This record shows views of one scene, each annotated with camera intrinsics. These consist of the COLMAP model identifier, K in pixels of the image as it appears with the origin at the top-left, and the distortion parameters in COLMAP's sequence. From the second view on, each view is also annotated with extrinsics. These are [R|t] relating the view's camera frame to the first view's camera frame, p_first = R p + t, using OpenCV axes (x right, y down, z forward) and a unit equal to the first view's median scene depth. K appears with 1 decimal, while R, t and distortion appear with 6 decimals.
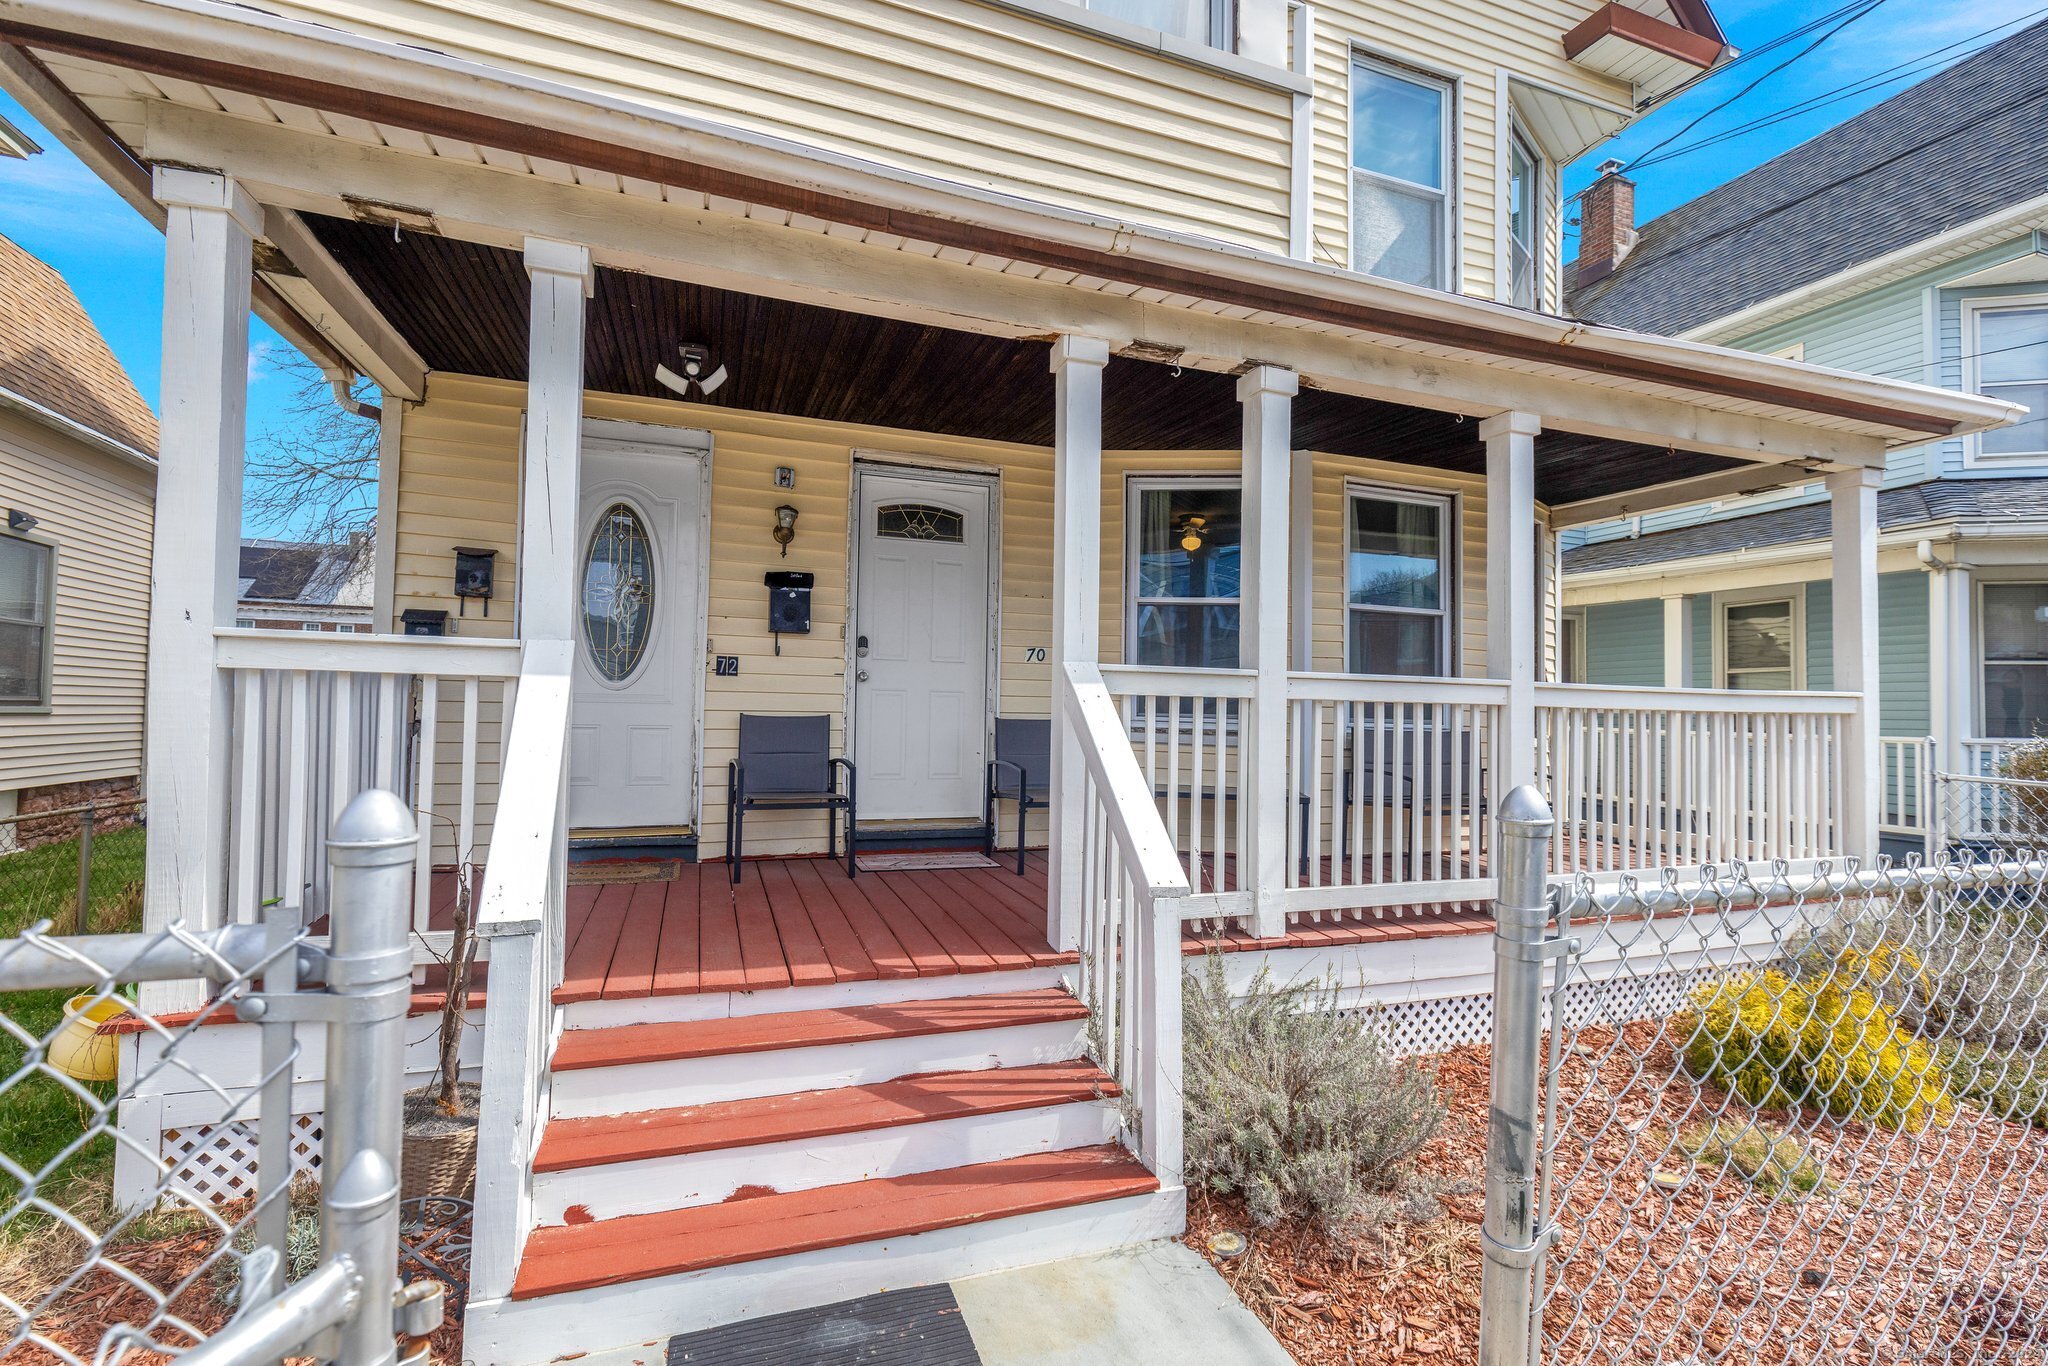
lens RADIAL K [[916.9, 0, 1029.3], [0, 916.9, 689.1], [0, 0, 1]] dist [0.003152, -0.000101]
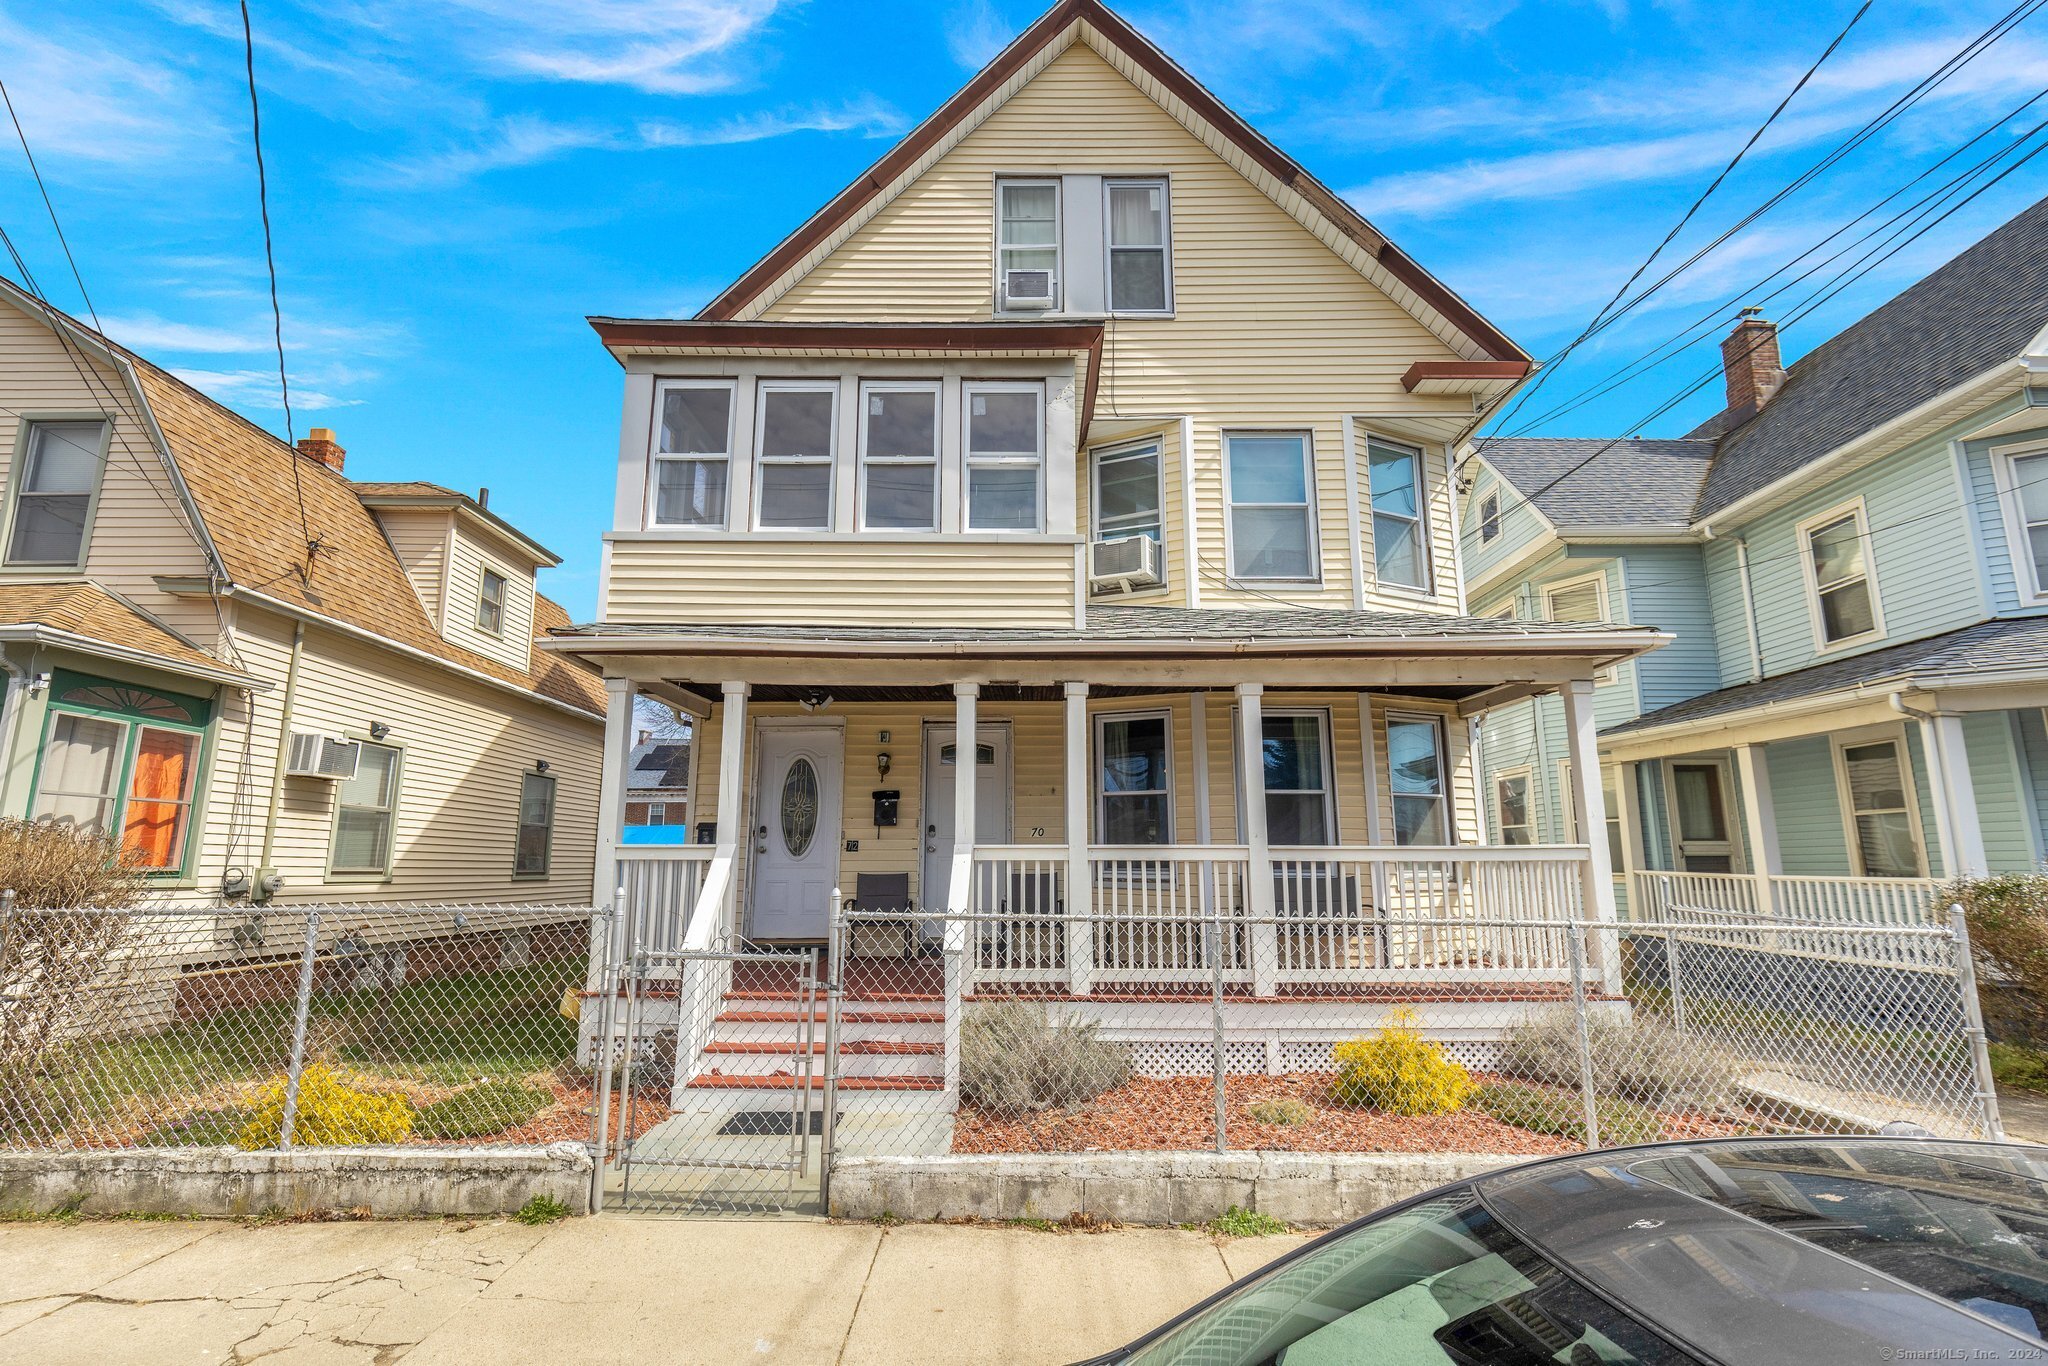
lens RADIAL K [[954.0, 0, 1017.4], [0, 954.0, 683.3], [0, 0, 1]] dist [0.004846, -0.000064]
pose [[0.937309, -0.082902, -0.338495, 0.559214], [0.025981, 0.985213, -0.169350, -0.012690], [0.347529, 0.149939, 0.925604, -0.582285]]
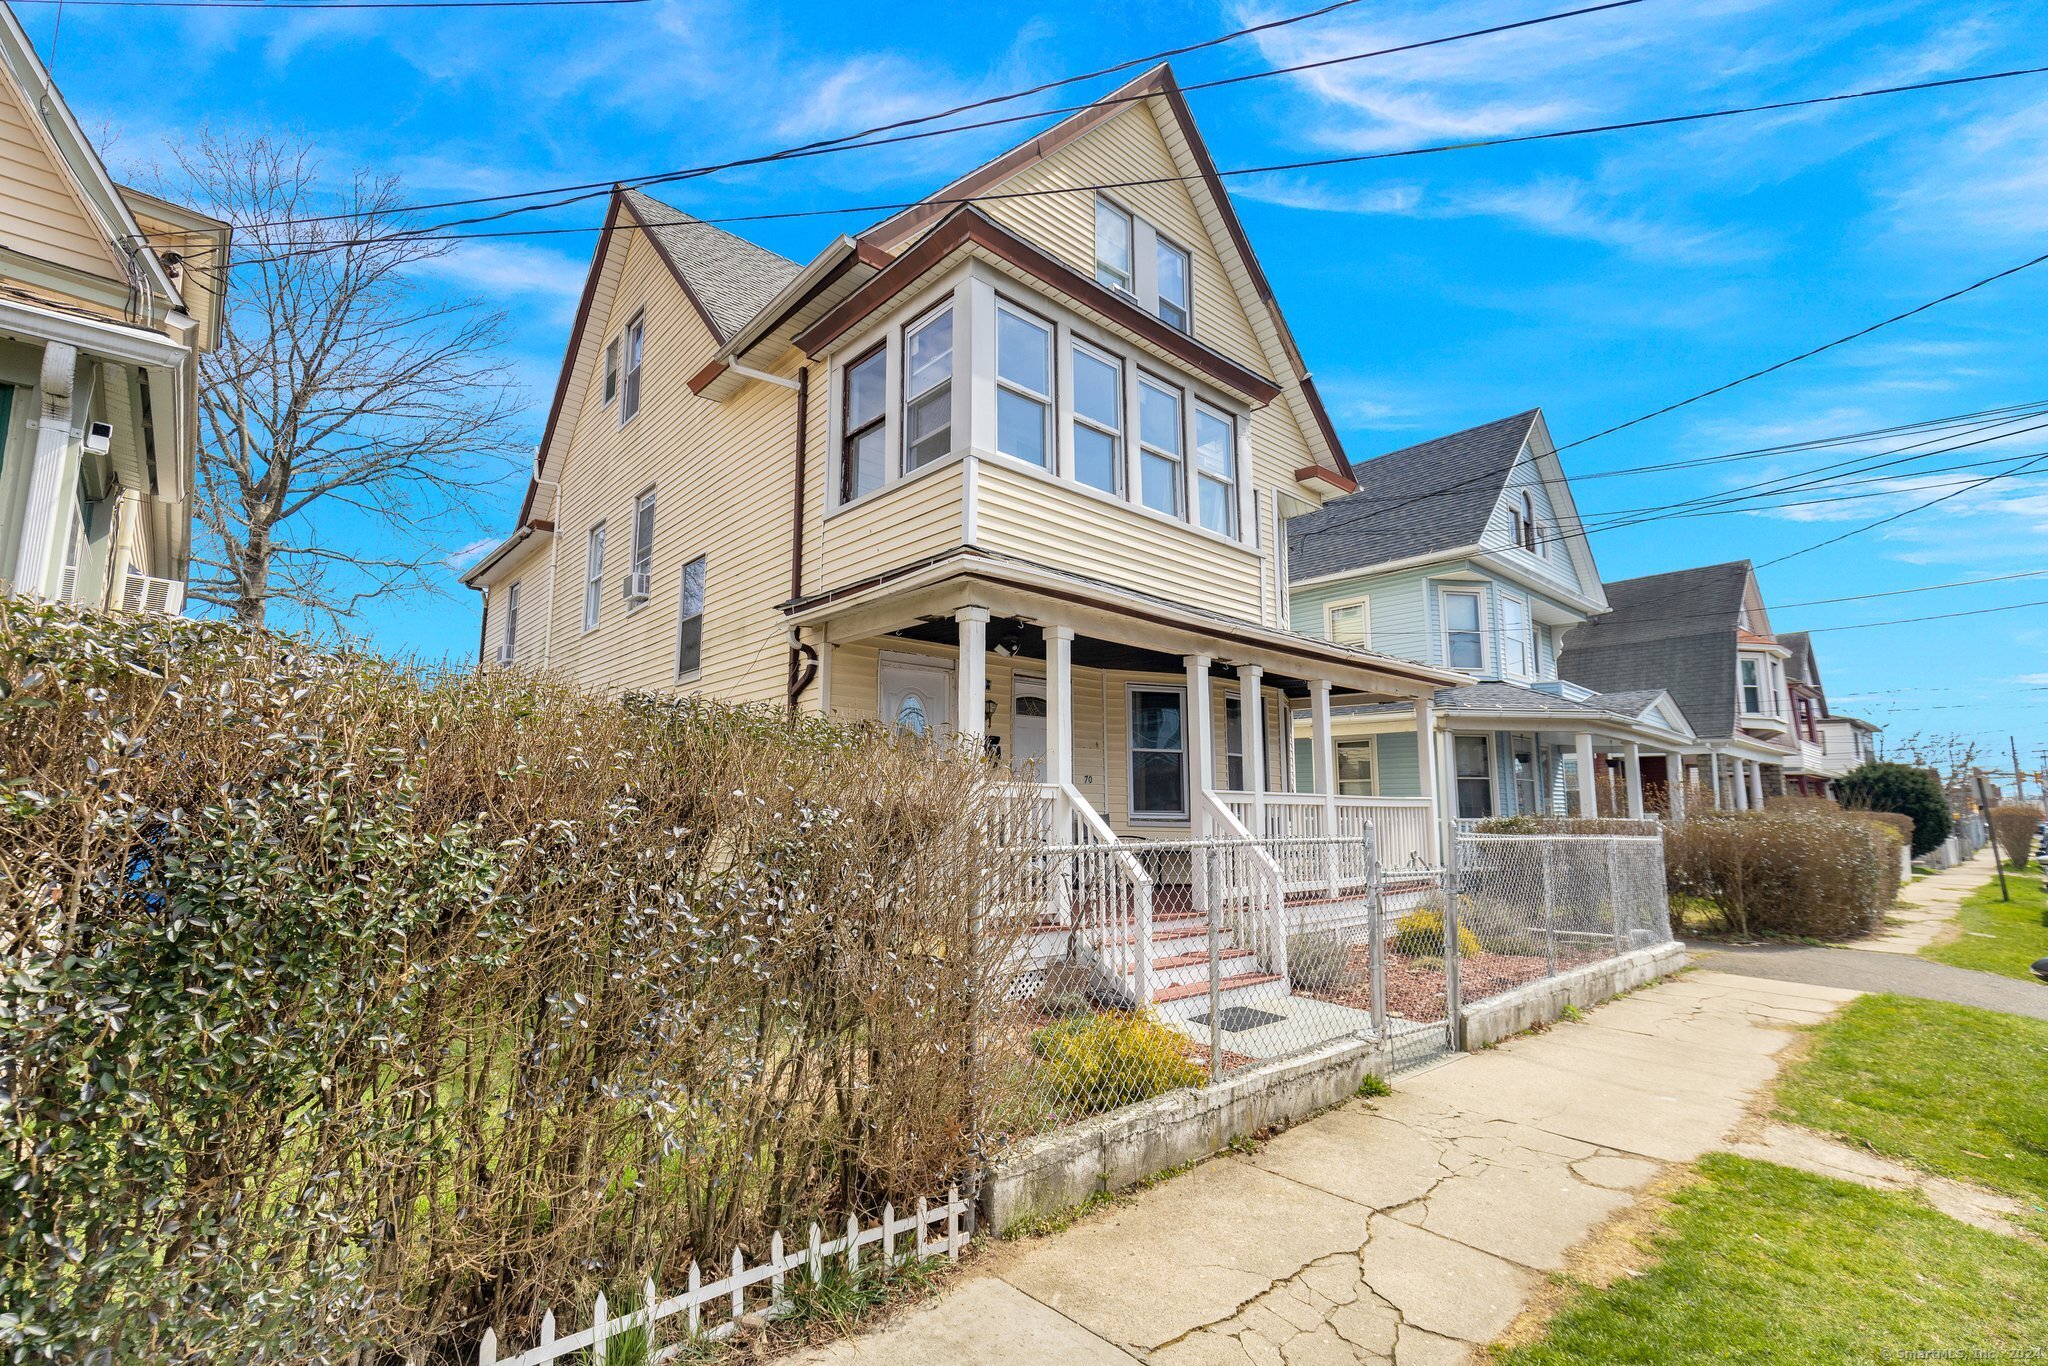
lens RADIAL K [[916.9, 0, 1029.3], [0, 916.9, 689.1], [0, 0, 1]] dist [0.003152, -0.000101]
pose [[0.923528, 0.039027, 0.381541, -0.817928], [0.000485, 0.994690, -0.102919, -0.027647], [-0.383531, 0.095233, 0.918605, -0.672067]]
